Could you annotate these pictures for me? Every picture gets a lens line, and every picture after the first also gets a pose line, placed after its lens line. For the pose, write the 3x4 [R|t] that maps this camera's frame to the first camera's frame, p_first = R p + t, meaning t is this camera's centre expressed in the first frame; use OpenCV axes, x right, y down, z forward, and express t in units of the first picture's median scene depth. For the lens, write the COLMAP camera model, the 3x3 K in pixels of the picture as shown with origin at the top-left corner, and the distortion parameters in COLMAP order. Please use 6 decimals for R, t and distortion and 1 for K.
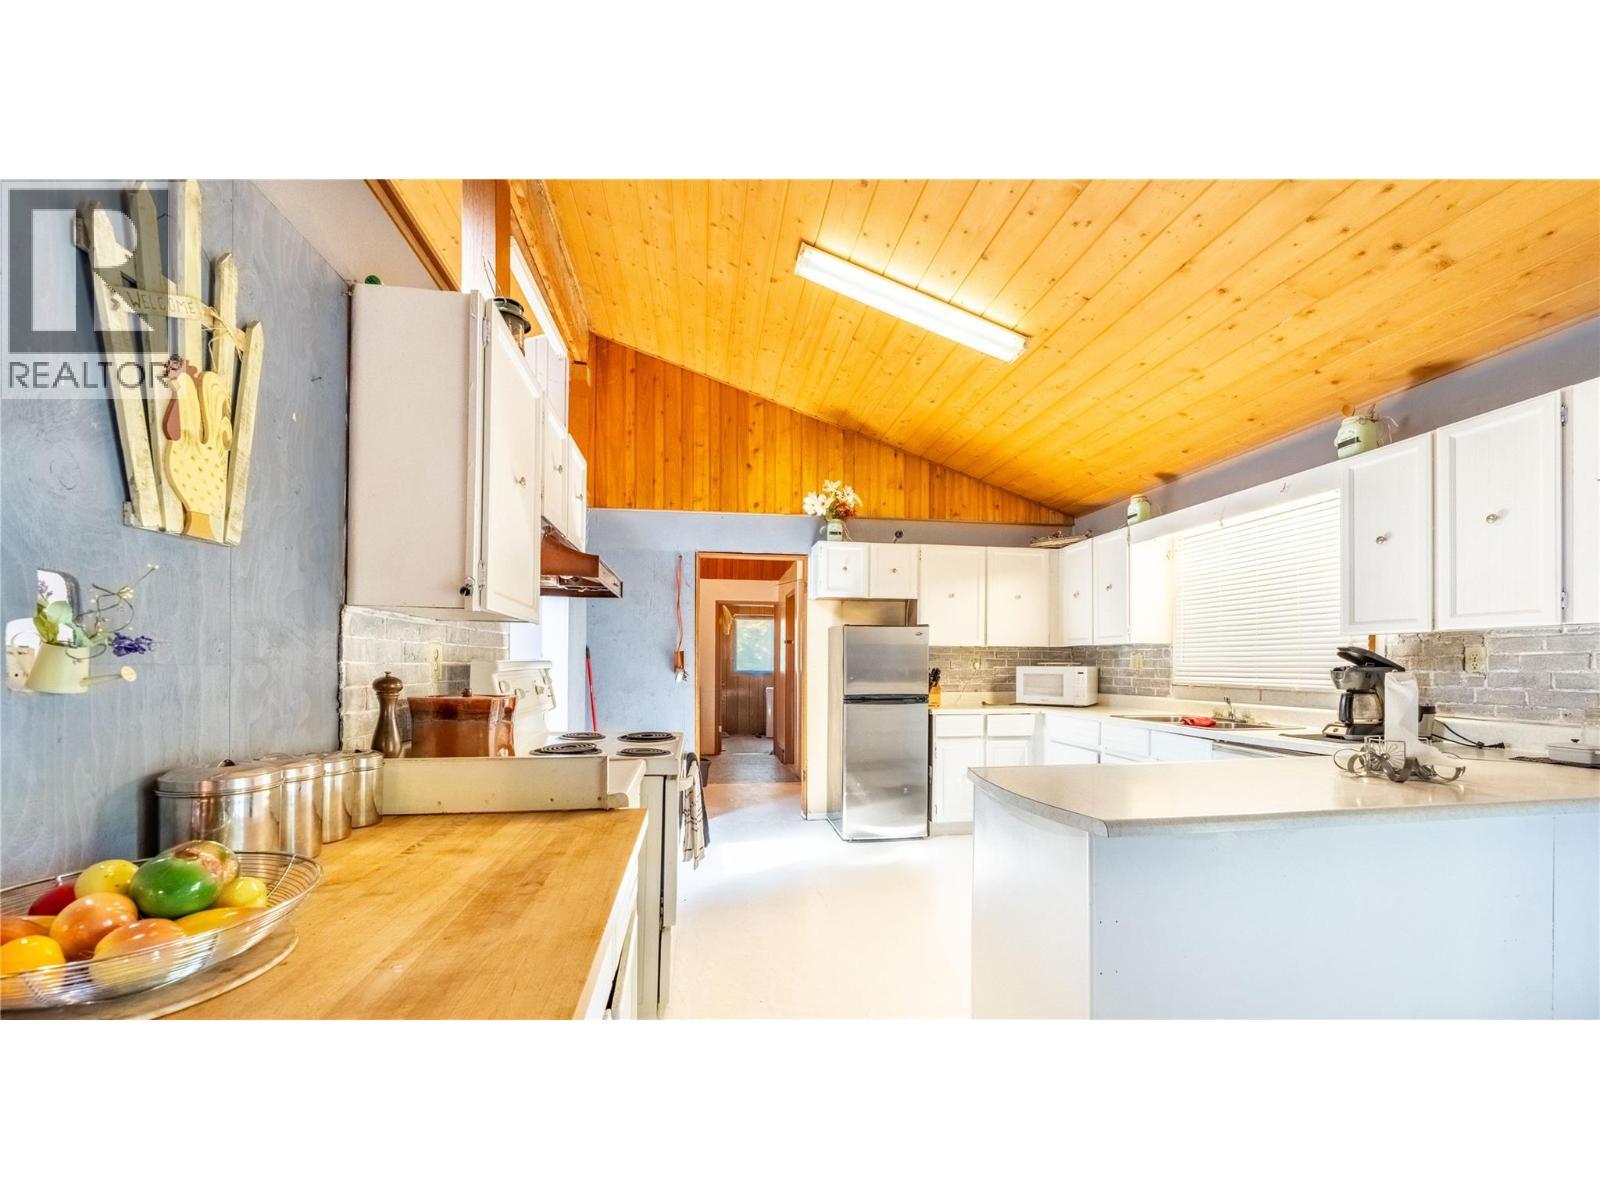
lens RADIAL K [[627.8, 0, 791.9], [0, 627.8, 661.7], [0, 0, 1]] dist [0.000142, -0.000291]
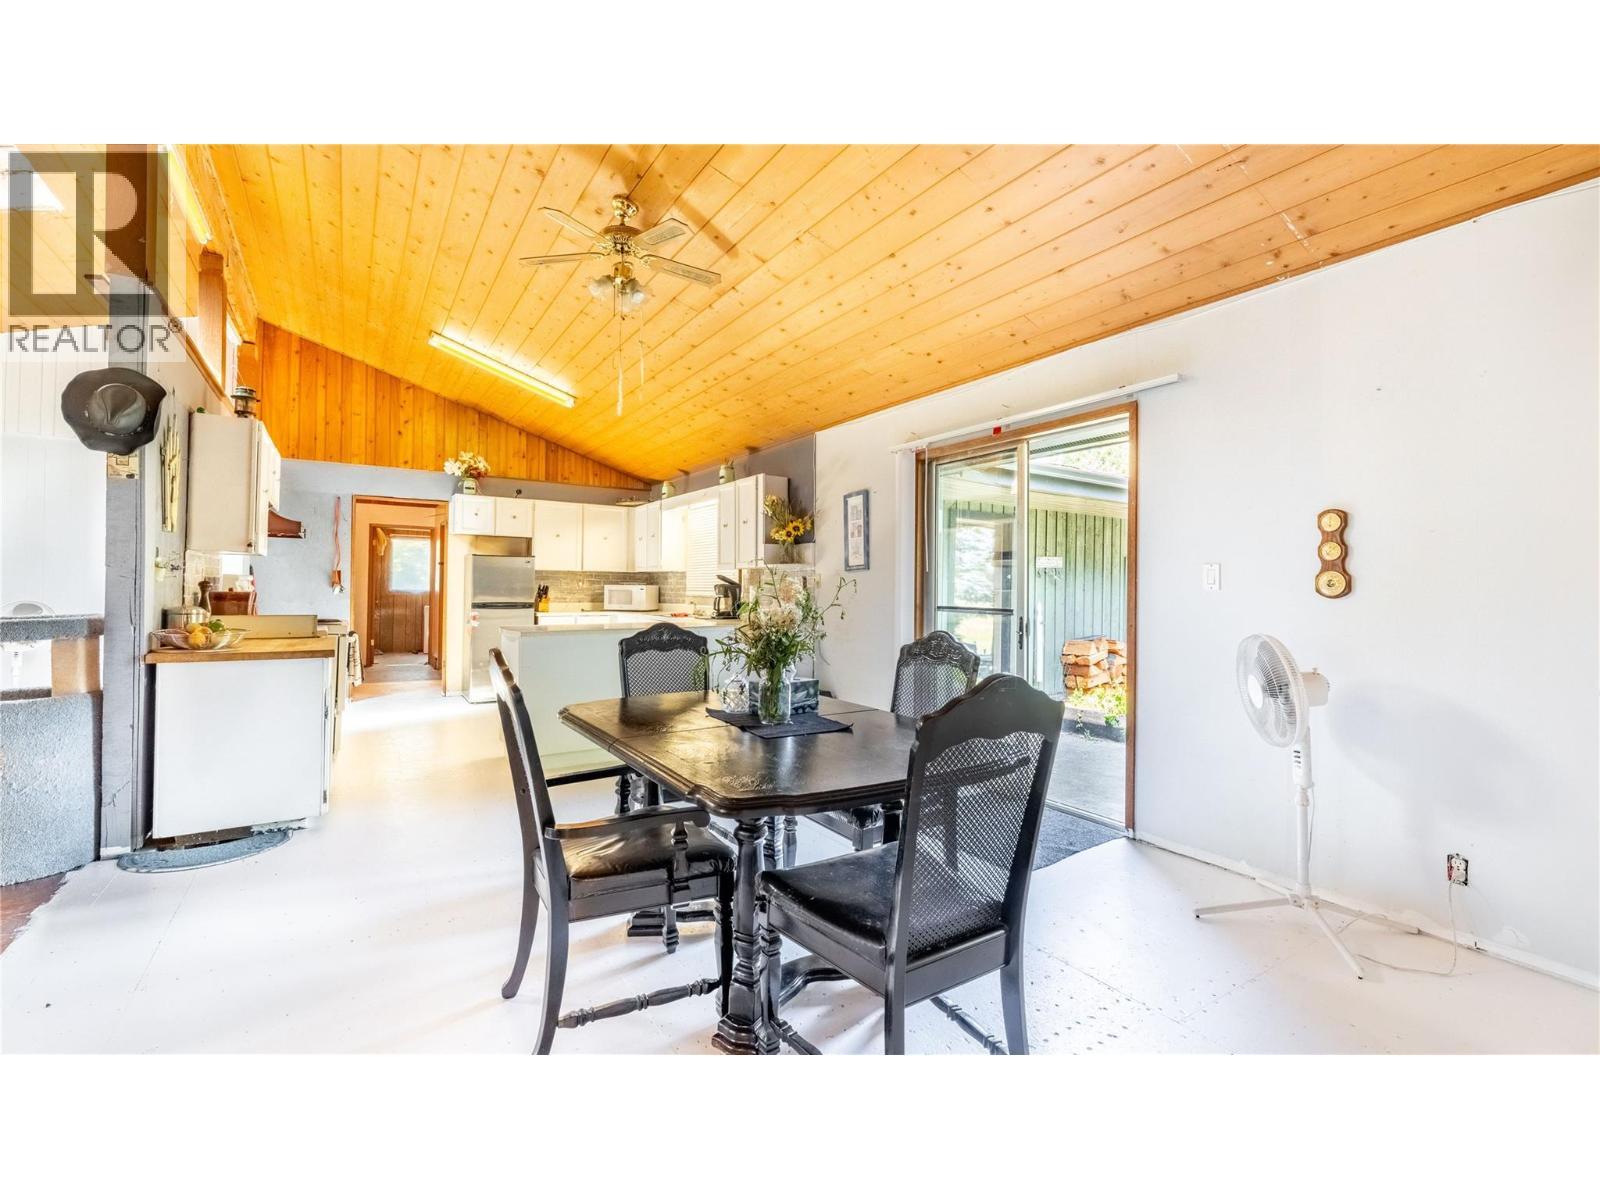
lens RADIAL K [[700.5, 0, 793.1], [0, 700.5, 582.8], [0, 0, 1]] dist [0.001617, -0.000516]
pose [[0.910913, 0.011776, 0.412431, 0.084147], [-0.010097, 0.999929, -0.006251, 0.008473], [-0.412475, 0.001530, 0.910968, -0.719091]]
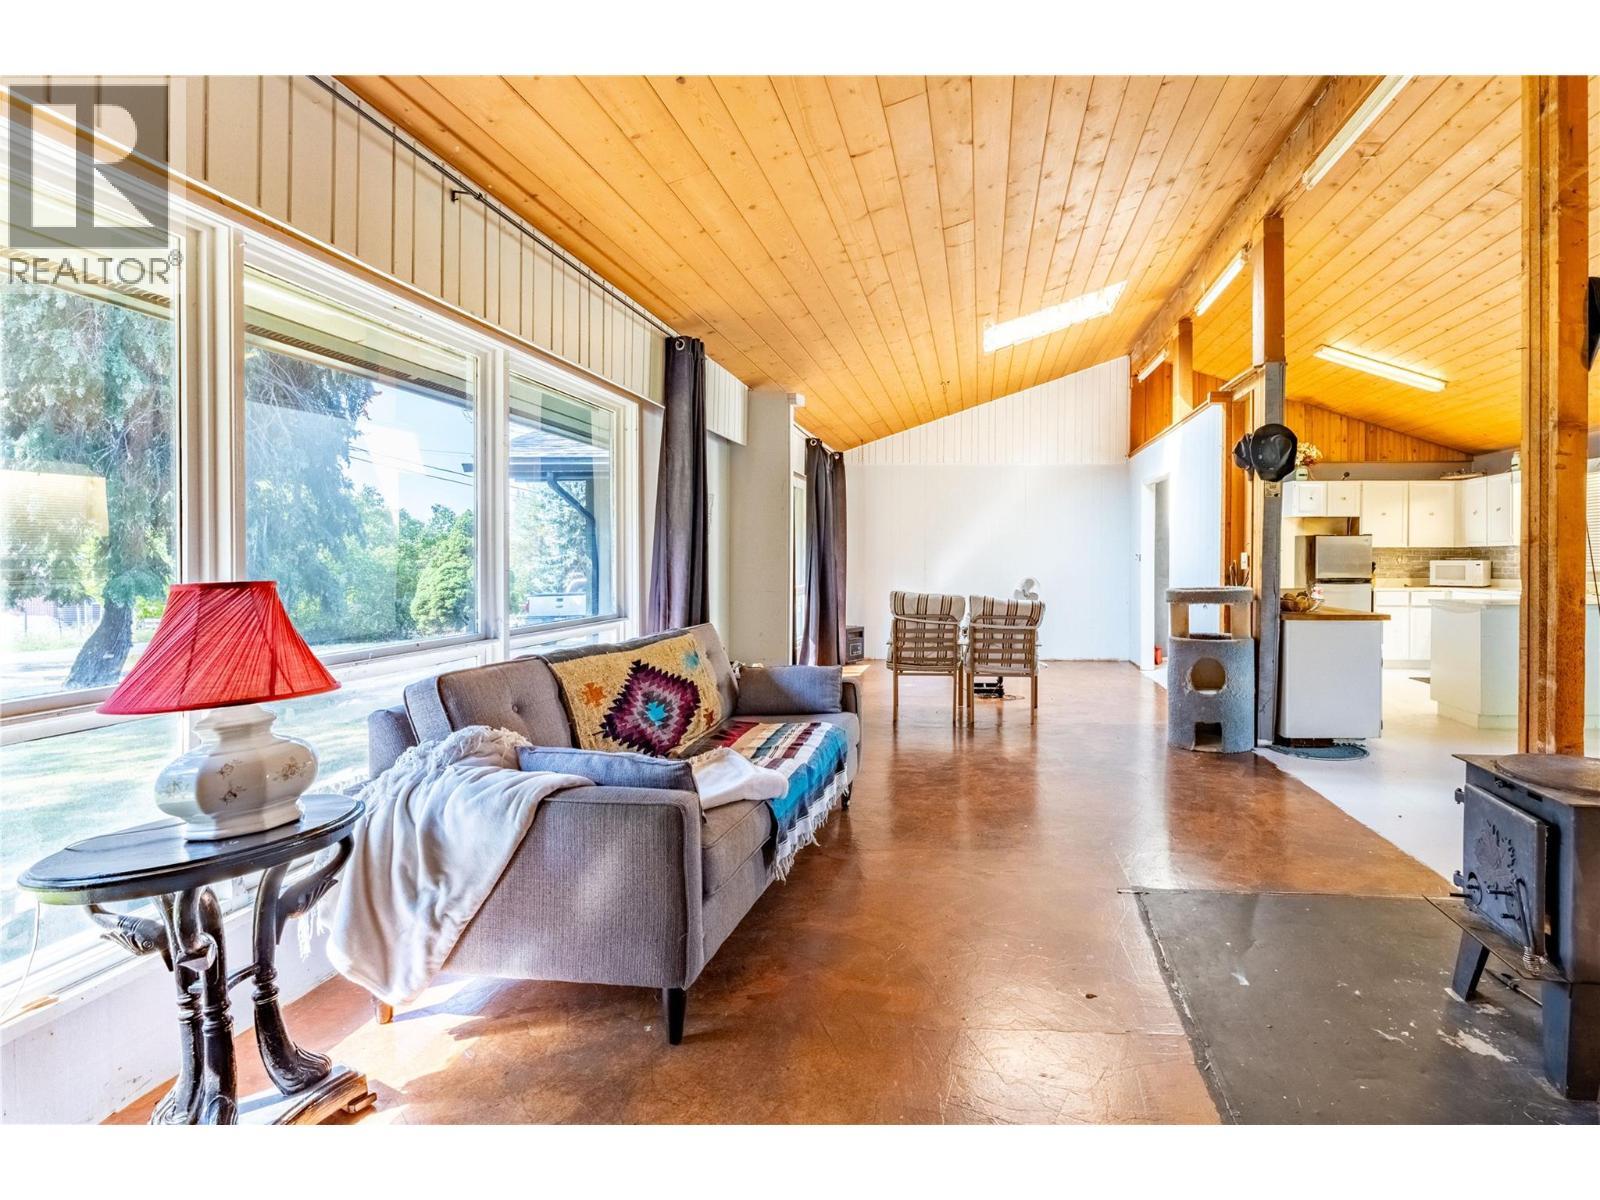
lens RADIAL K [[751.2, 0, 954.9], [0, 751.2, 564.5], [0, 0, 1]] dist [-0.000300, 0.000134]
pose [[0.984233, -0.000420, -0.176876, -0.448757], [0.002066, 0.999956, 0.009121, -0.001897], [0.176864, -0.009343, 0.984191, -0.978442]]
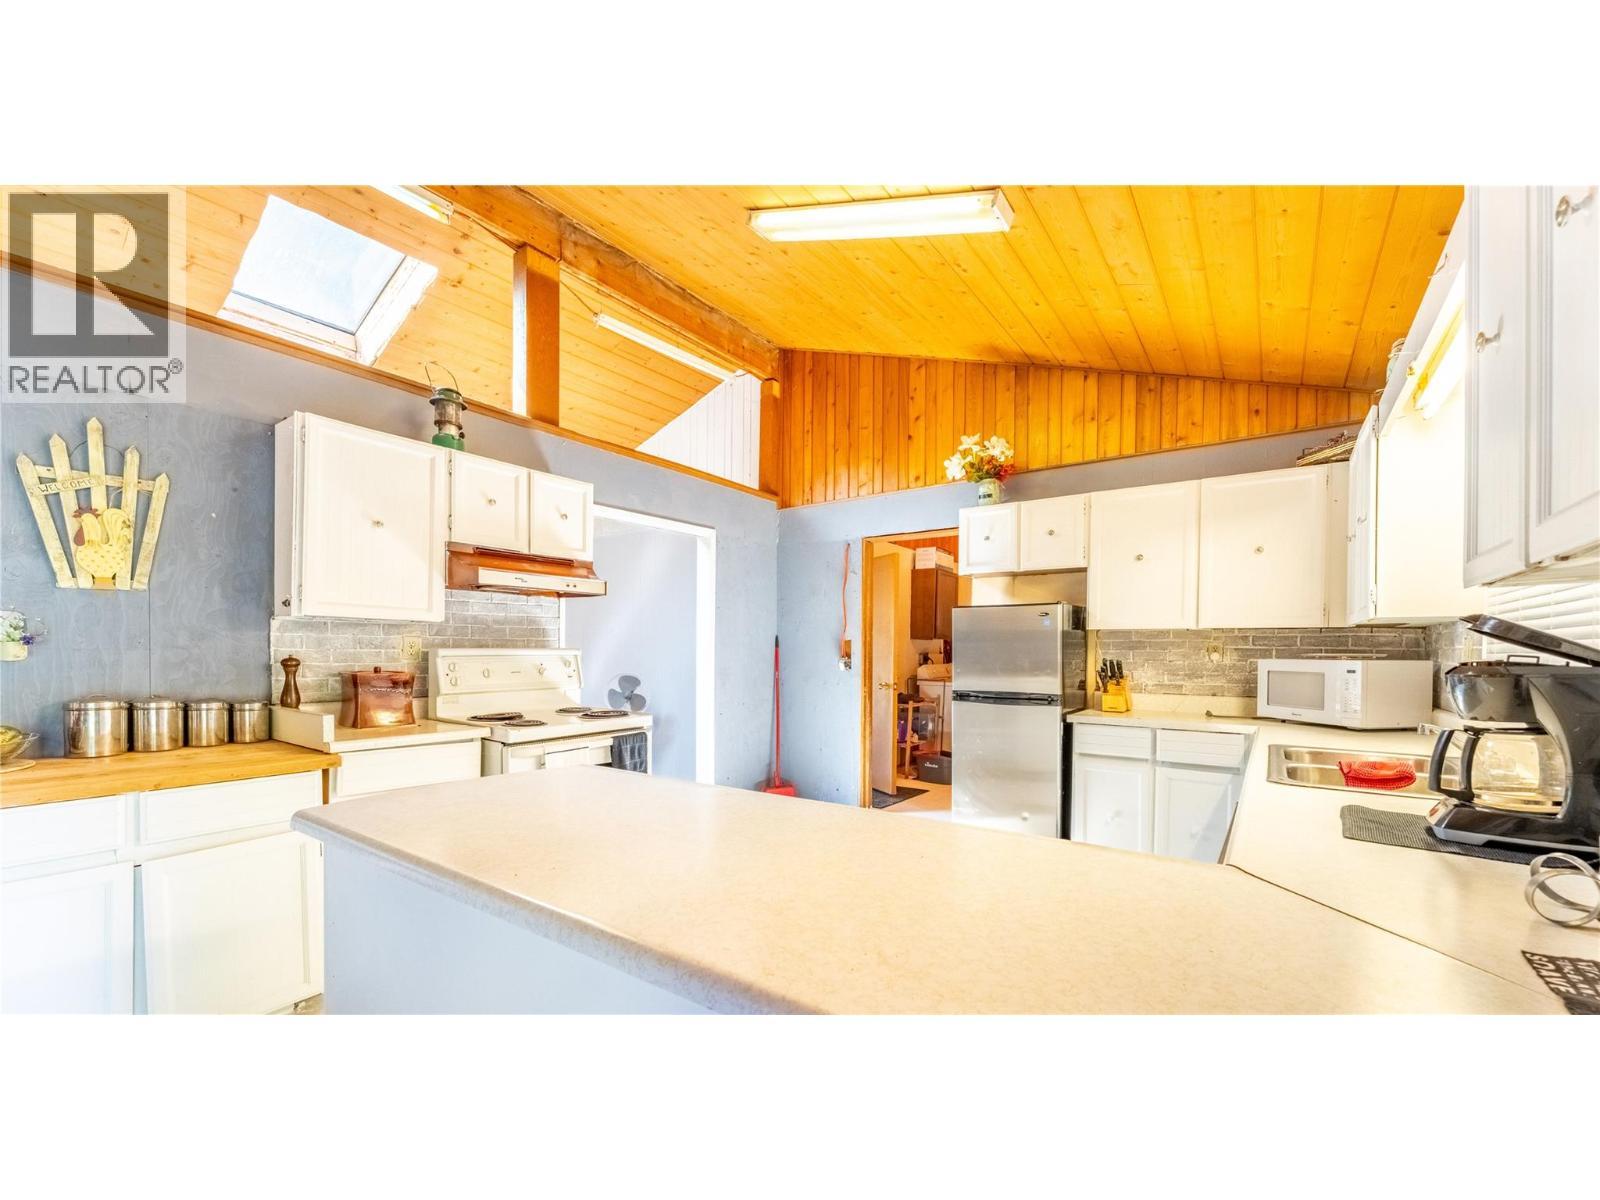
lens RADIAL K [[649.1, 0, 837.0], [0, 649.1, 658.7], [0, 0, 1]] dist [0.001604, 0.000072]
pose [[0.731725, 0.010641, -0.681517, 0.513048], [-0.003289, 0.999922, 0.012082, 0.000359], [0.681593, -0.006600, 0.731702, 0.235606]]
